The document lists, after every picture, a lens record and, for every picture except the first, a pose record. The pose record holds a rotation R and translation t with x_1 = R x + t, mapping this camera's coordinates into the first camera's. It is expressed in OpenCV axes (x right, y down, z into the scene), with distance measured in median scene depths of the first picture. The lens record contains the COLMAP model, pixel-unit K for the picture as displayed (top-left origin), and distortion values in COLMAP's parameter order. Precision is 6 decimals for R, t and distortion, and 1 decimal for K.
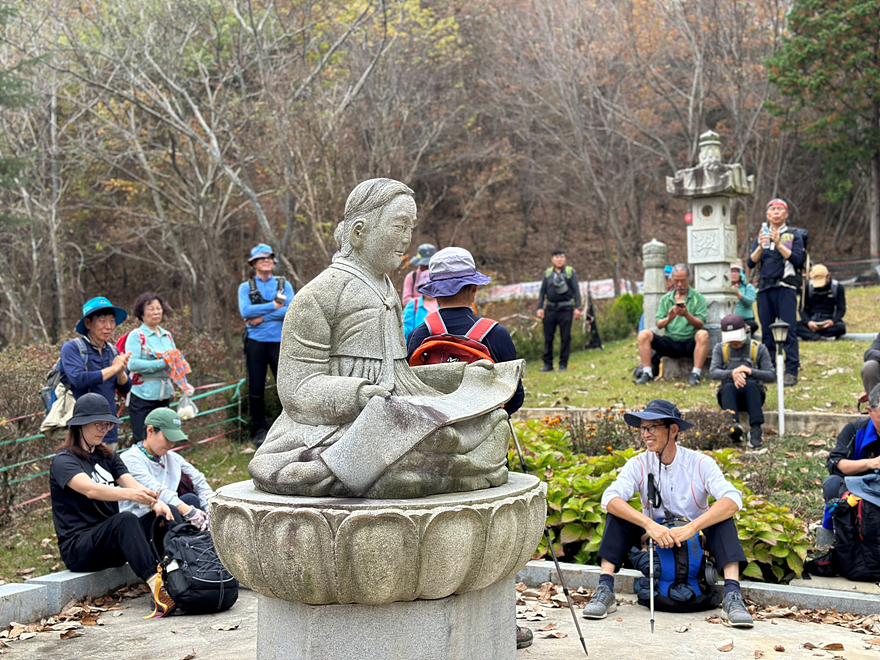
lens RADIAL K [[1233.0, 0, 440.0], [0, 1233.0, 330.0], [0, 0, 1]] dist [-0.005785, 0.002715]
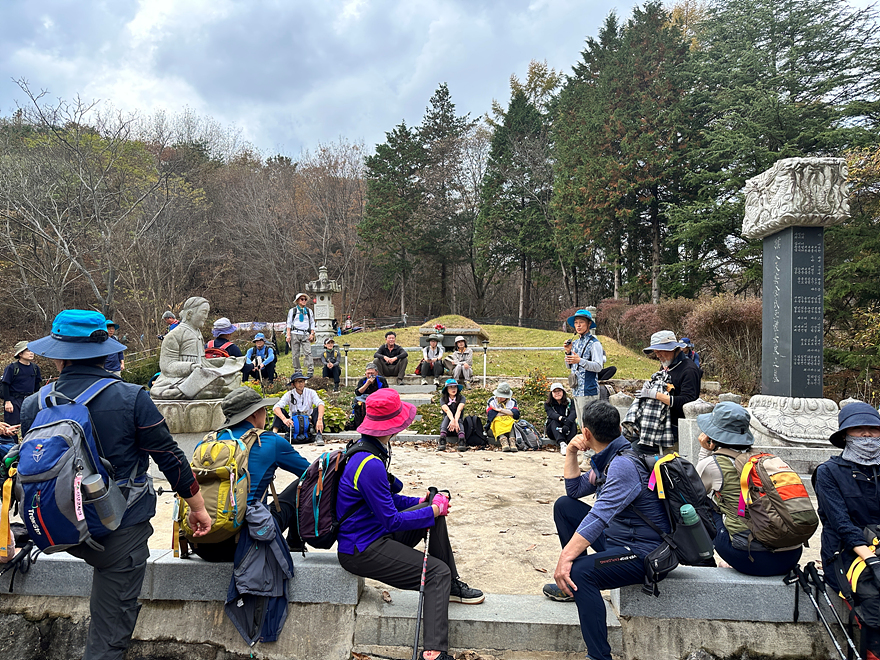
lens RADIAL K [[611.2, 0, 440.0], [0, 611.2, 330.0], [0, 0, 1]] dist [0.101106, -0.001066]
pose [[0.927629, 0.012914, 0.373281, -0.029844], [-0.002978, 0.999626, -0.027182, -0.000479], [-0.373492, 0.024103, 0.927320, -0.304243]]
